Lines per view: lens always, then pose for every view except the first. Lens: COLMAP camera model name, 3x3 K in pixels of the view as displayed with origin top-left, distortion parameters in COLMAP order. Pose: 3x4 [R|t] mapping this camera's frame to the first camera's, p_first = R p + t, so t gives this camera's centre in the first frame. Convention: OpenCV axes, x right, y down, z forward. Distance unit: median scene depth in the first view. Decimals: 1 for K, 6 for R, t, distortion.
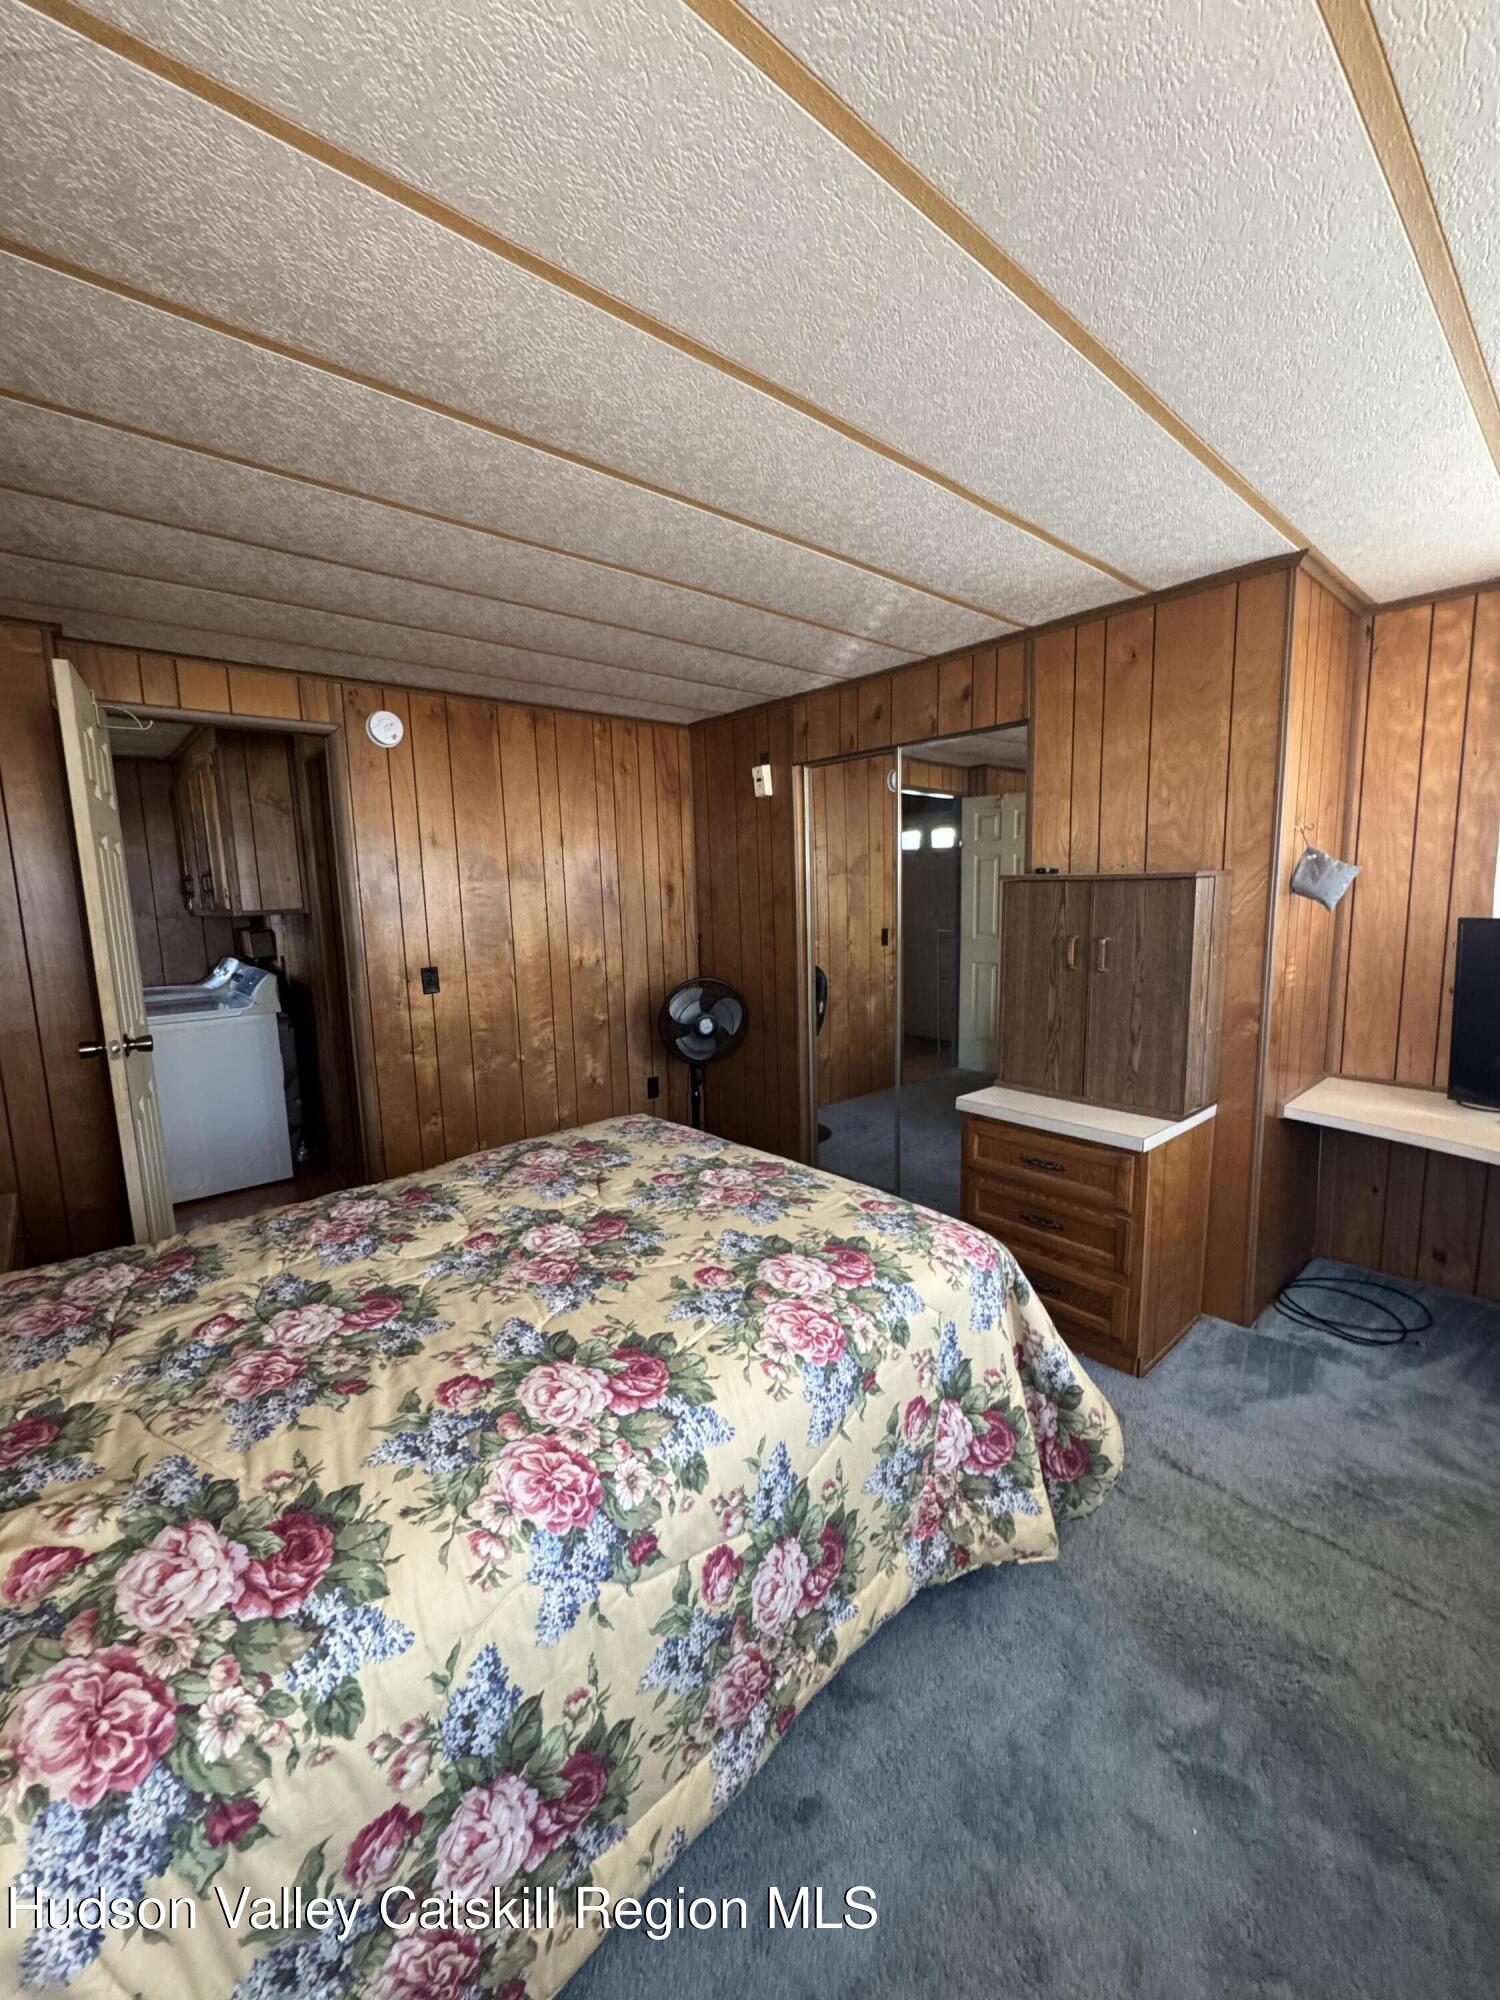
lens RADIAL K [[795.1, 0, 750.0], [0, 795.1, 1000.0], [0, 0, 1]] dist [-0.000081, 0.000084]
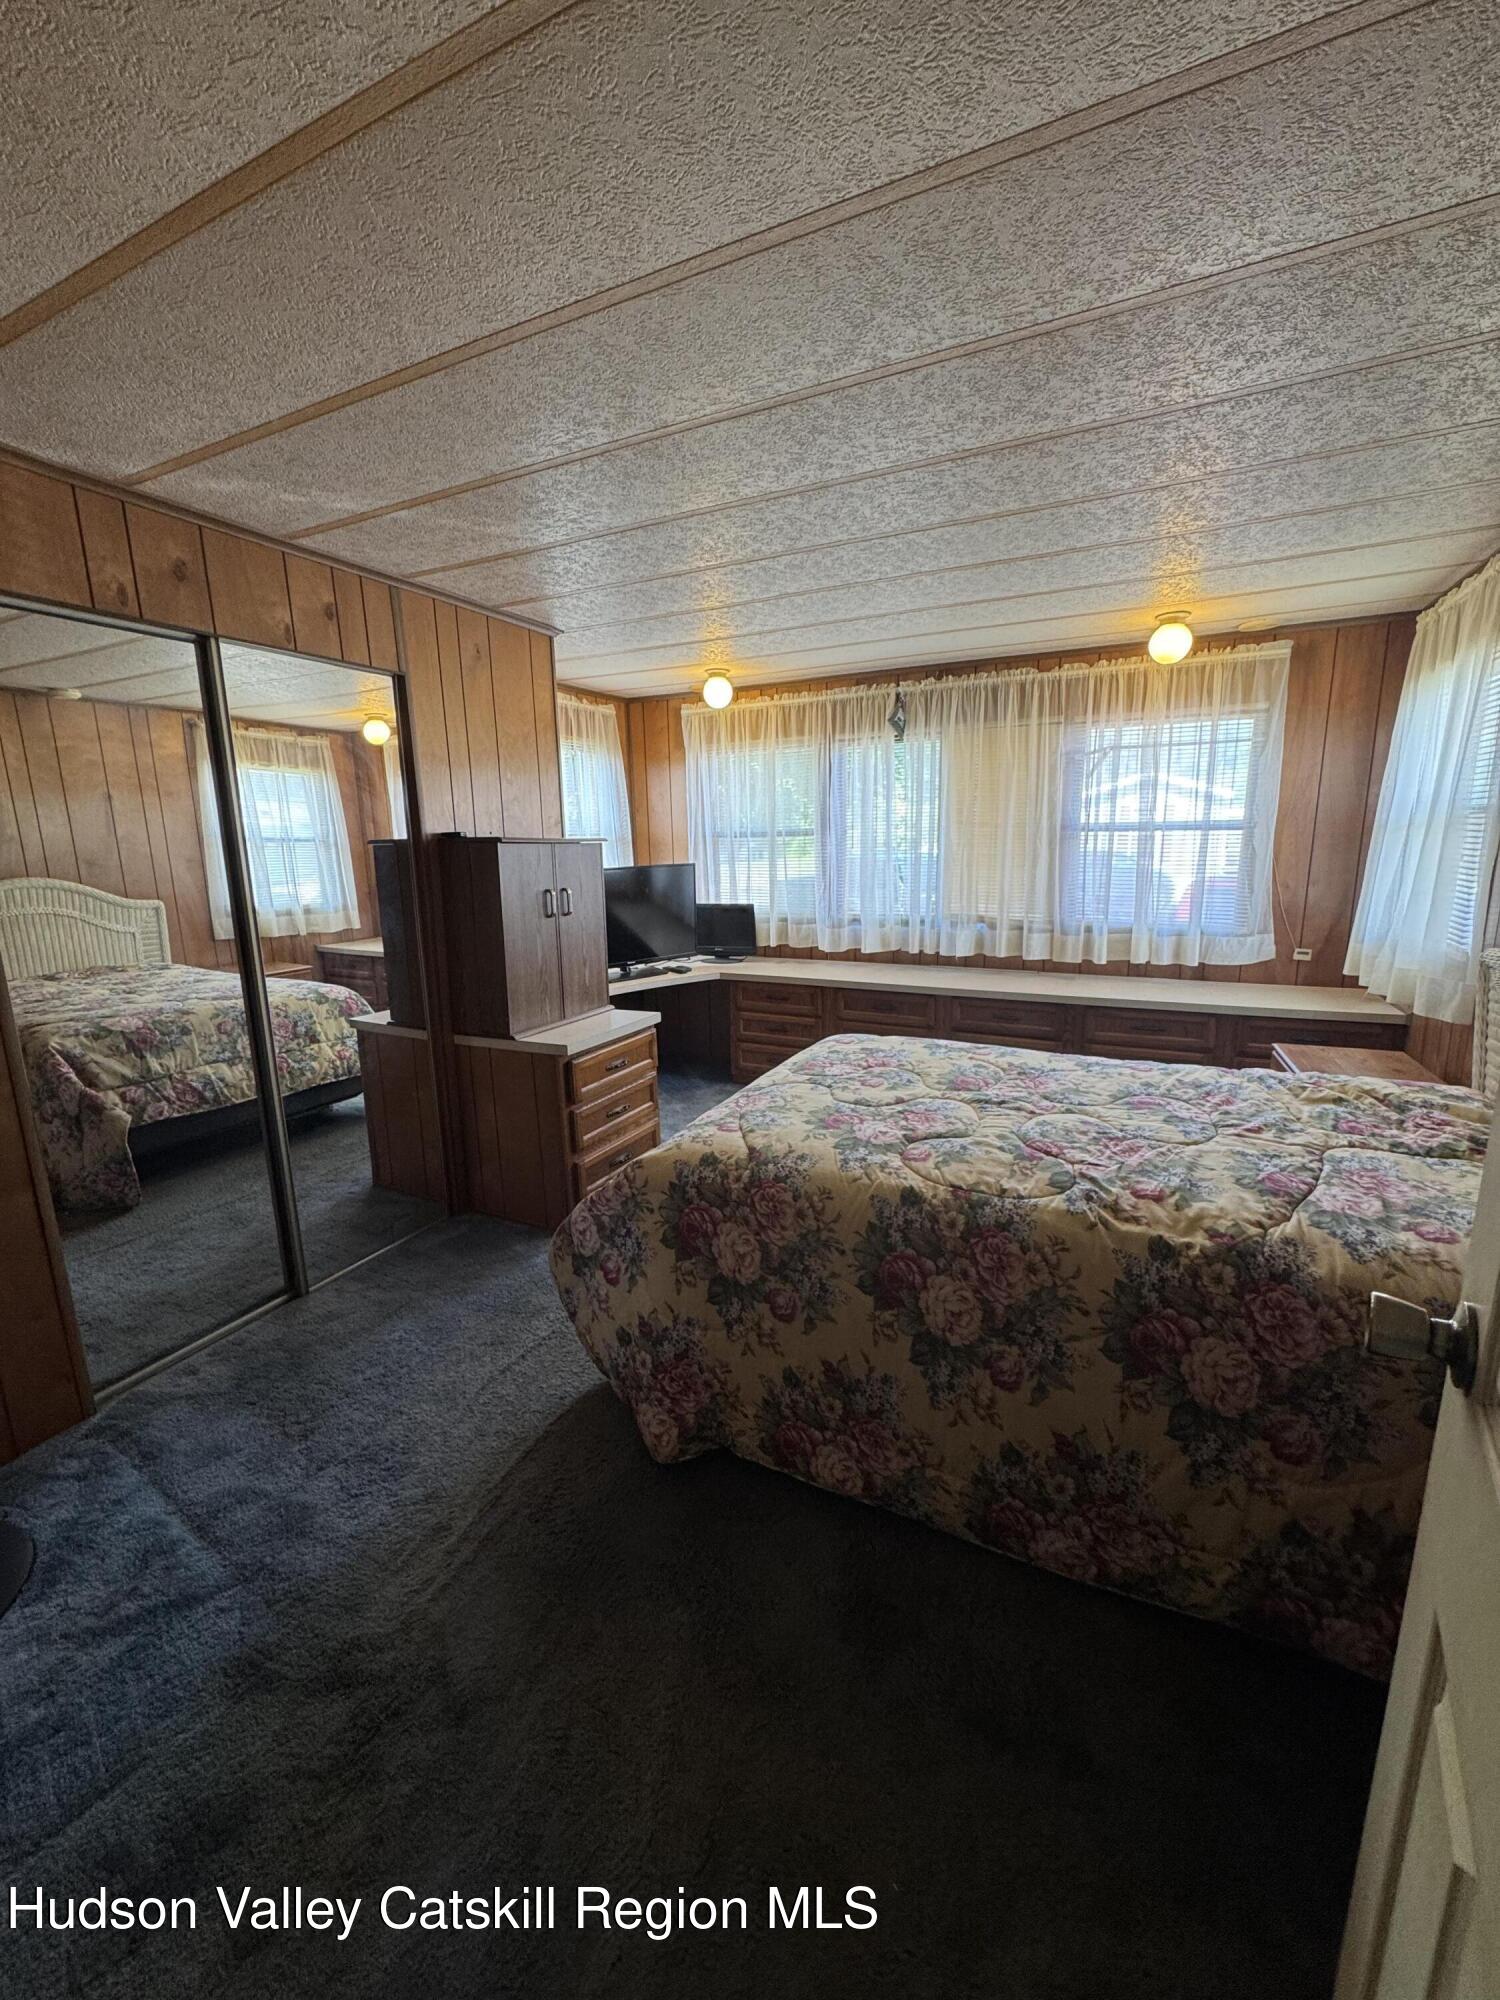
lens RADIAL K [[795.1, 0, 750.0], [0, 795.1, 1000.0], [0, 0, 1]] dist [-0.000081, 0.000084]
pose [[-0.381451, -0.150613, 0.912037, -1.114210], [0.153973, 0.962502, 0.223345, -0.188776], [-0.911475, 0.225624, -0.343957, 1.571521]]
